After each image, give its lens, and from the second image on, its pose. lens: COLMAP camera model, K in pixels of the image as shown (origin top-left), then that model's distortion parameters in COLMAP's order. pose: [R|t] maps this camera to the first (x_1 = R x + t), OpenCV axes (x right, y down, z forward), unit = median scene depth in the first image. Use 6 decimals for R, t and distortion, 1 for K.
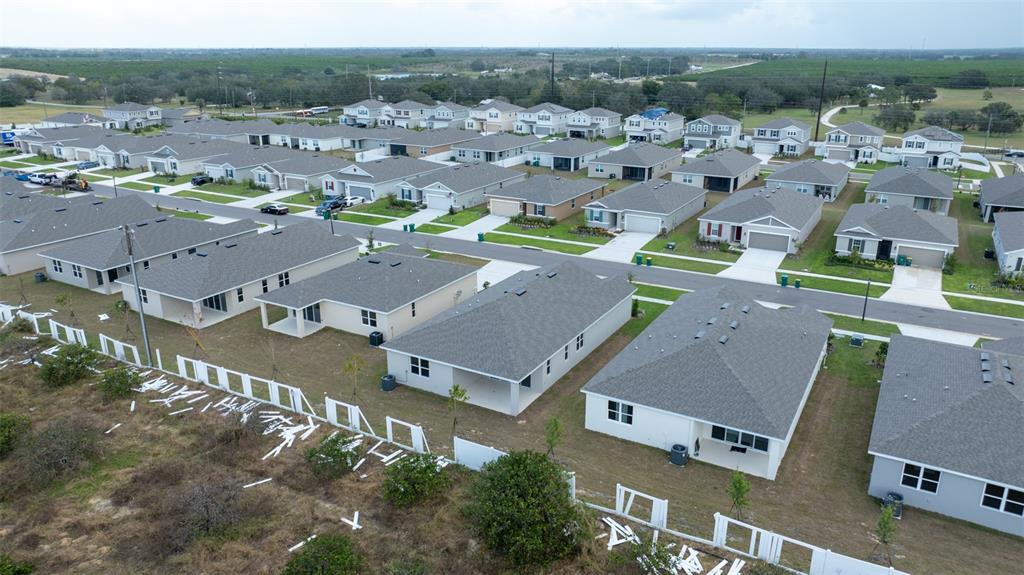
lens RADIAL K [[715.0, 0, 512.0], [0, 715.0, 287.5], [0, 0, 1]] dist [-0.021047, 0.003425]
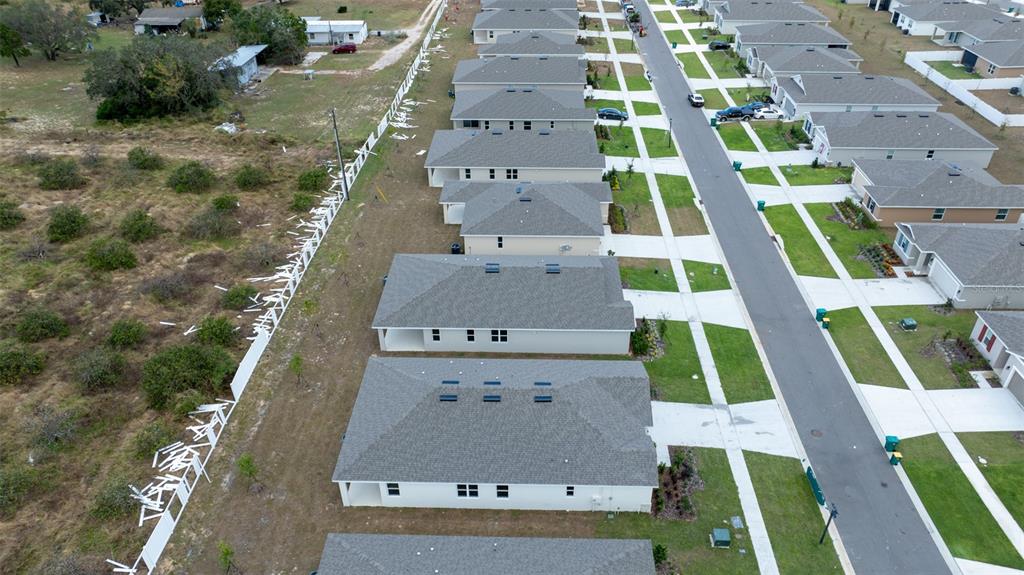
lens RADIAL K [[715.0, 0, 512.0], [0, 715.0, 287.5], [0, 0, 1]] dist [-0.021047, 0.003425]
pose [[0.475069, 0.489910, -0.730956, 0.580822], [-0.276141, 0.871721, 0.404784, -0.291885], [0.835497, 0.009547, 0.549412, 0.284677]]
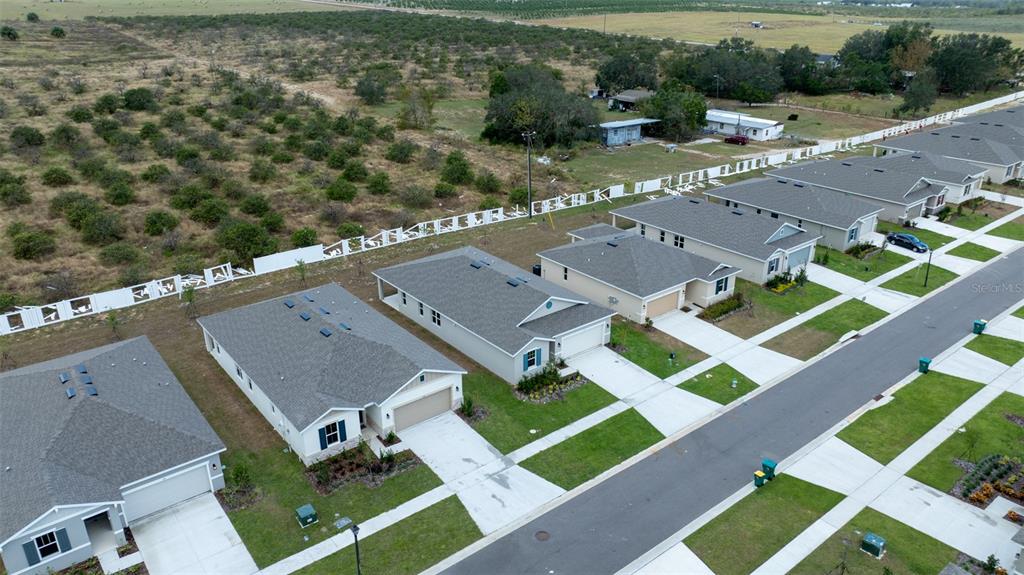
lens RADIAL K [[715.0, 0, 512.0], [0, 715.0, 287.5], [0, 0, 1]] dist [-0.021047, 0.003425]
pose [[-0.360250, 0.367314, -0.857497, 0.666795], [-0.296264, 0.826578, 0.478536, -0.357392], [0.884561, 0.426438, -0.188953, 0.874616]]
